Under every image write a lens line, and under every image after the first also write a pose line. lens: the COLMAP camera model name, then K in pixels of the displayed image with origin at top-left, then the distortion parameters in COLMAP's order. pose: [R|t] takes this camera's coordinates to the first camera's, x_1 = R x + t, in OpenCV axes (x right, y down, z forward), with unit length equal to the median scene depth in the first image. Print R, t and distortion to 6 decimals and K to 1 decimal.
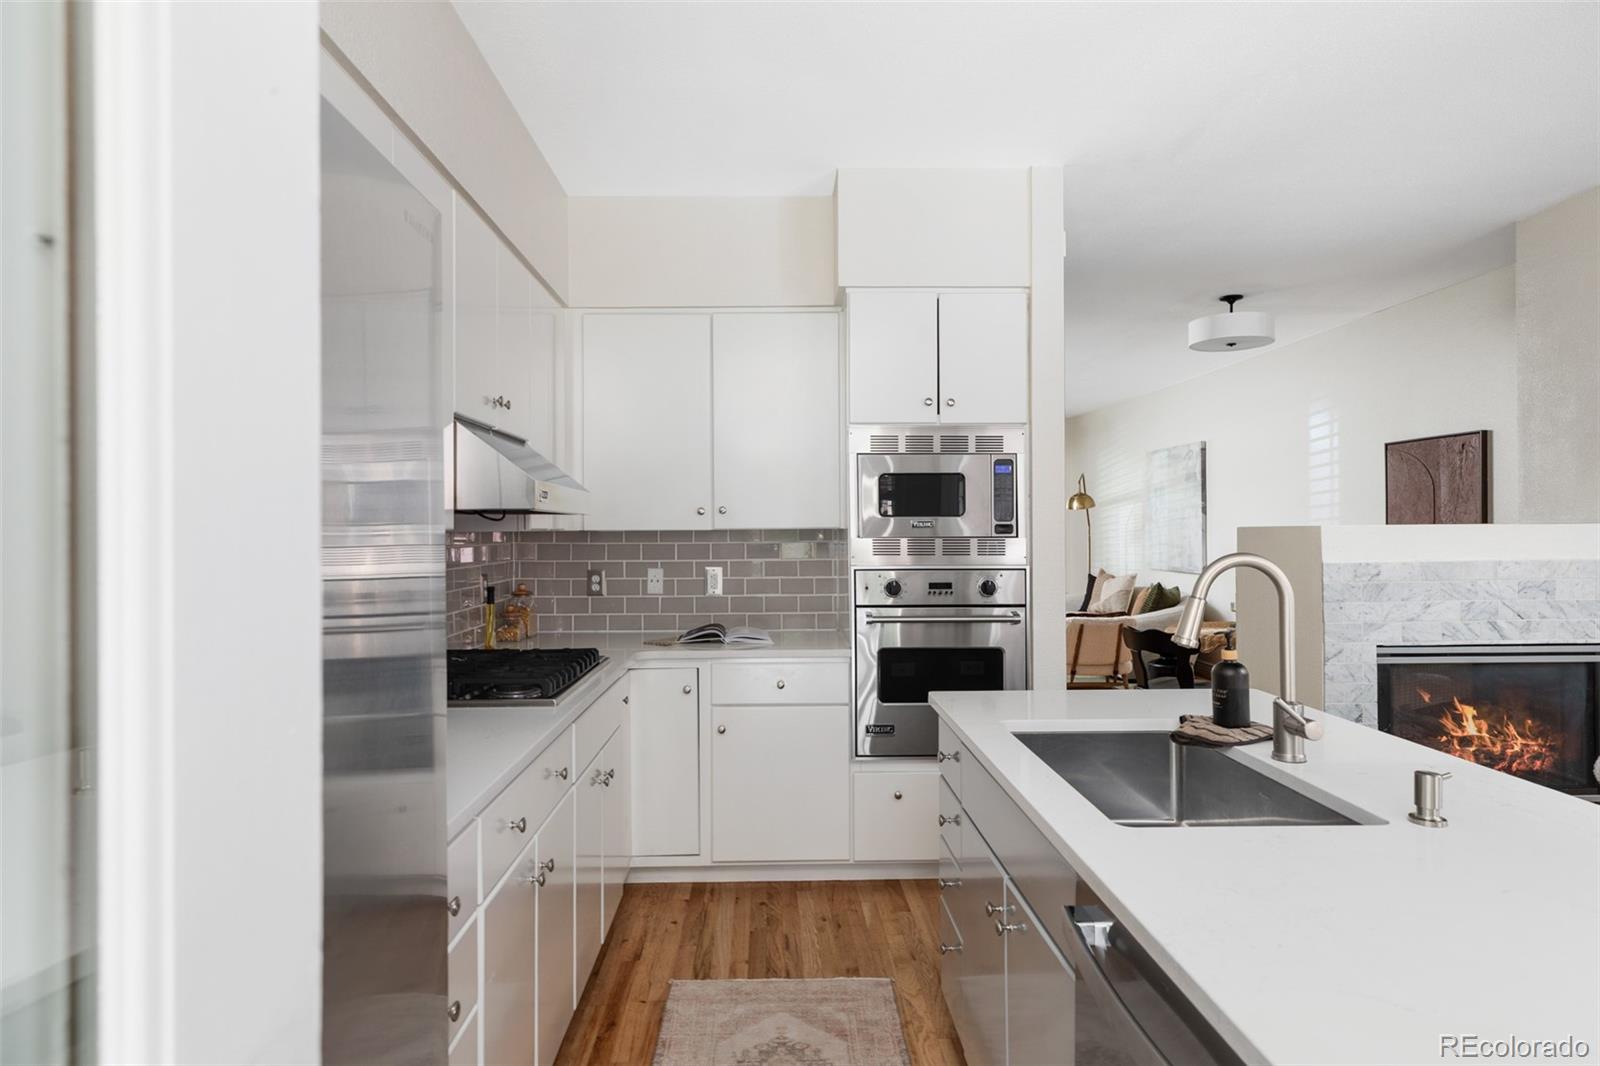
lens RADIAL K [[878.1, 0, 800.0], [0, 878.1, 533.0], [0, 0, 1]] dist [0.002262, 0.001226]
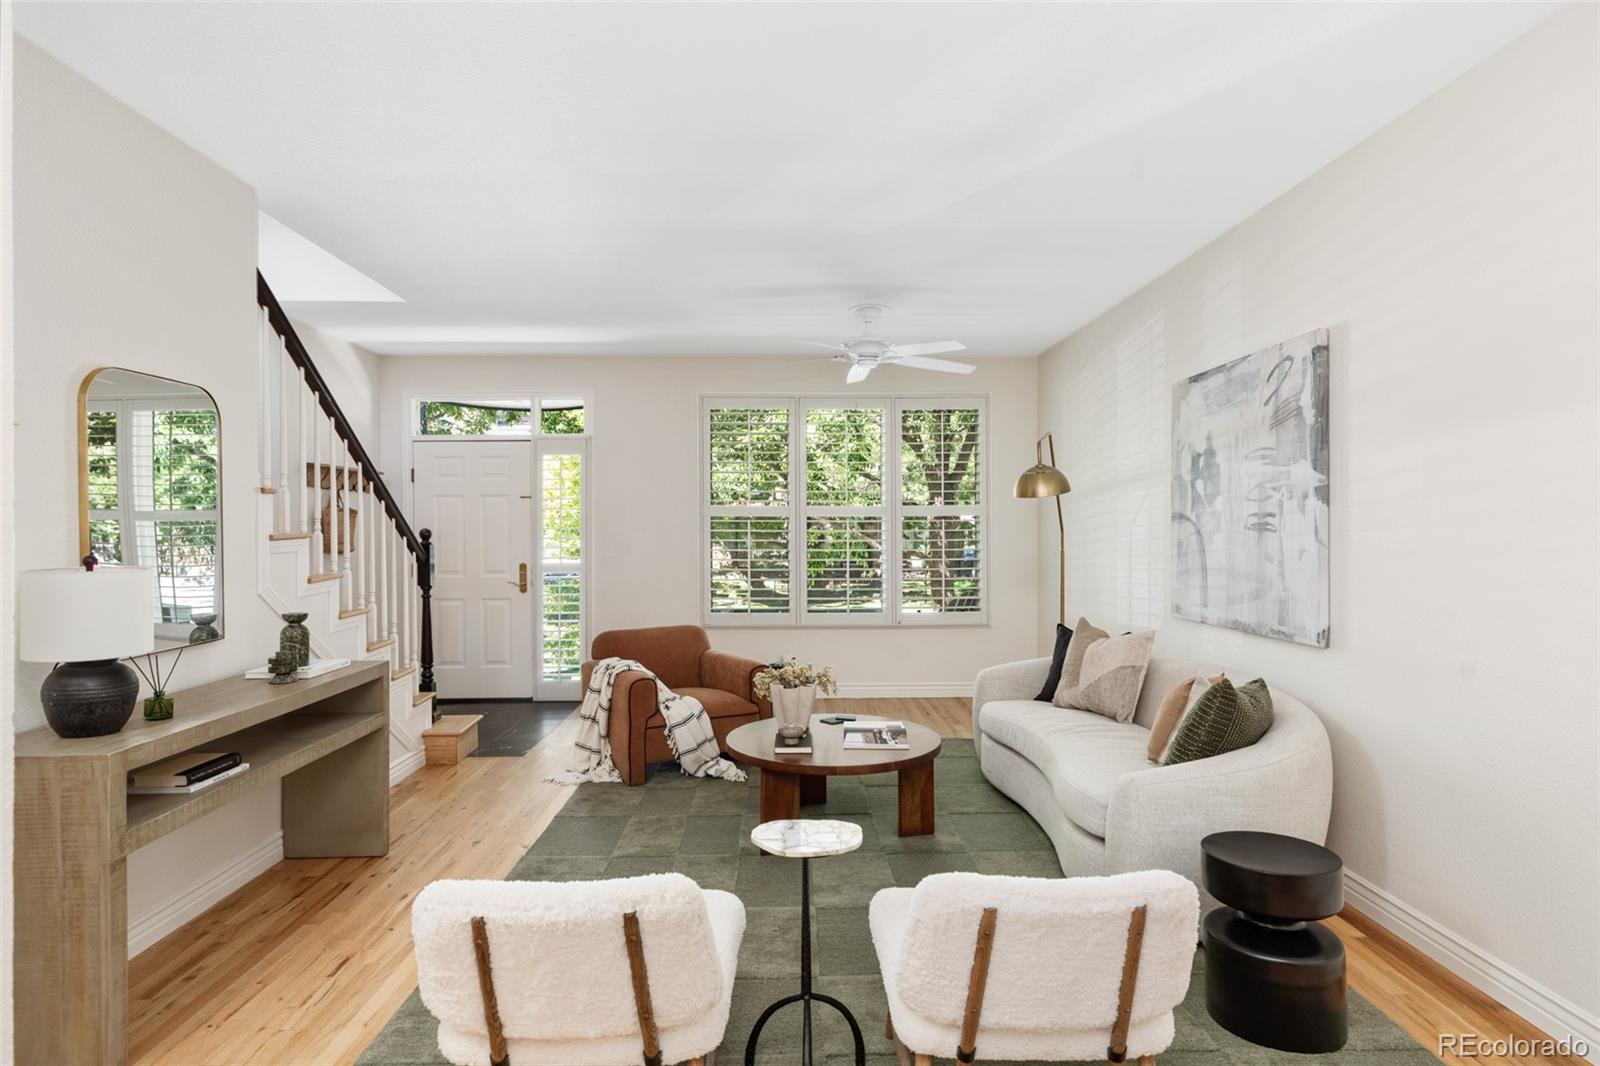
lens RADIAL K [[878.1, 0, 800.0], [0, 878.1, 533.0], [0, 0, 1]] dist [0.002262, 0.001226]
pose [[0.999960, 0.005411, 0.007105, 0.193954], [-0.005437, 0.999978, 0.003673, -0.007614], [-0.007085, -0.003711, 0.999968, 0.545482]]
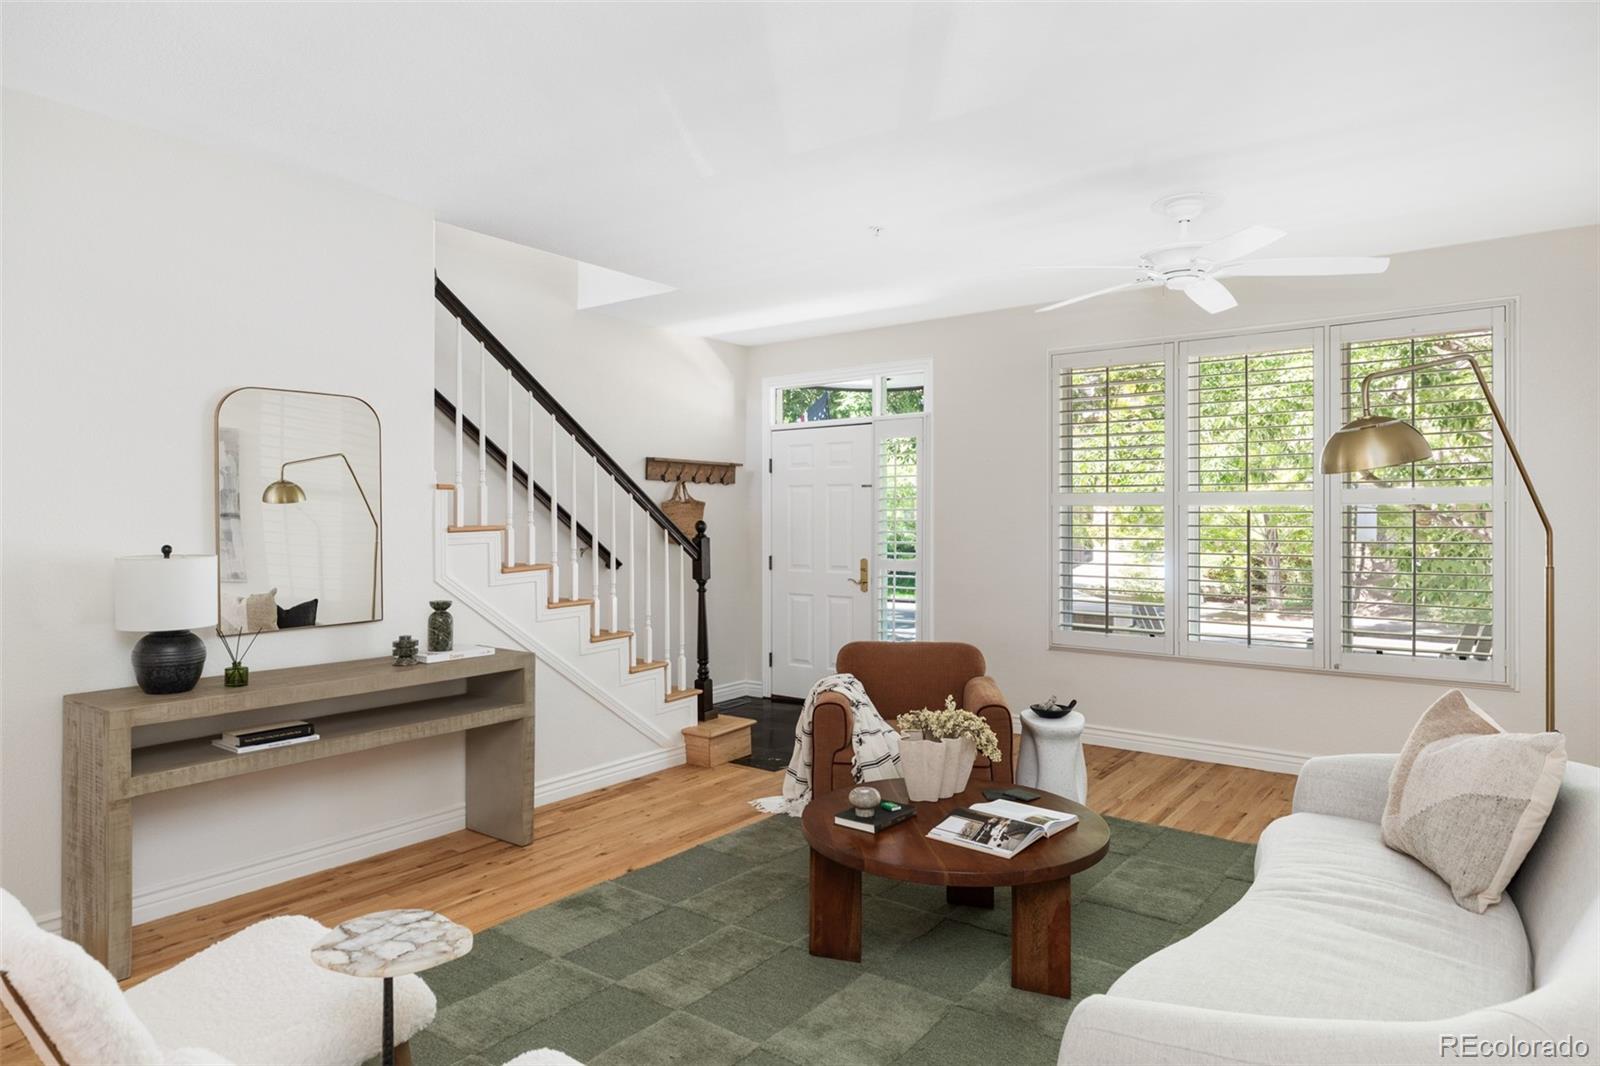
lens RADIAL K [[953.4, 0, 800.0], [0, 953.4, 533.0], [0, 0, 1]] dist [-0.000342, 0.000063]
pose [[0.785086, 0.018675, -0.619105, 0.389837], [-0.009277, 0.999788, 0.018393, -0.011375], [0.619317, -0.008697, 0.785093, 0.693353]]
